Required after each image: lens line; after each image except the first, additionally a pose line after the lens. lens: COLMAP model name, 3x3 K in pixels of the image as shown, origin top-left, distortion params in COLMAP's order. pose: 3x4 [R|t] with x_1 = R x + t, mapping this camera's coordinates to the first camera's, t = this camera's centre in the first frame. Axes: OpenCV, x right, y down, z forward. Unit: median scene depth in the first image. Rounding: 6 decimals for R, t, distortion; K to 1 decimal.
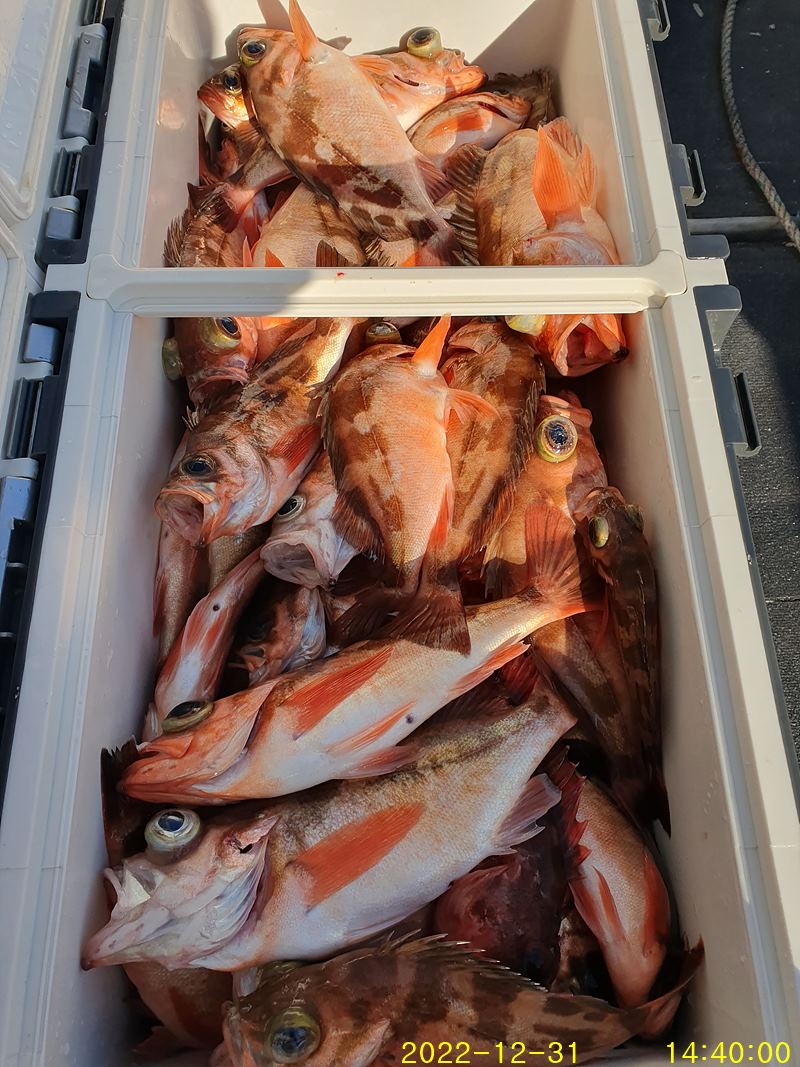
lens RADIAL K [[845.9, 0, 400.0], [0, 845.9, 533.5], [0, 0, 1]] dist [0.037811, -0.011195]
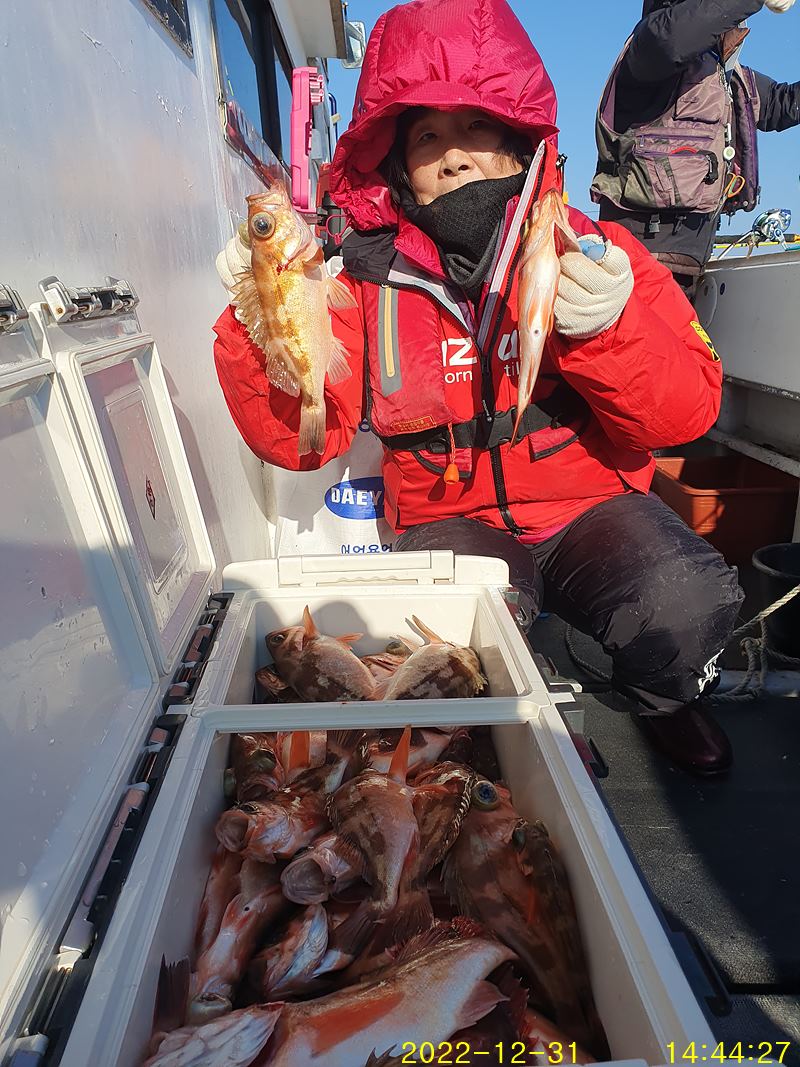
lens RADIAL K [[805.3, 0, 400.0], [0, 805.3, 533.5], [0, 0, 1]] dist [-0.005138, -0.000681]
pose [[0.999113, -0.035106, 0.023242, 0.017462], [0.040595, 0.656903, -0.752882, 0.656771], [0.011163, 0.753158, 0.657745, -0.285757]]
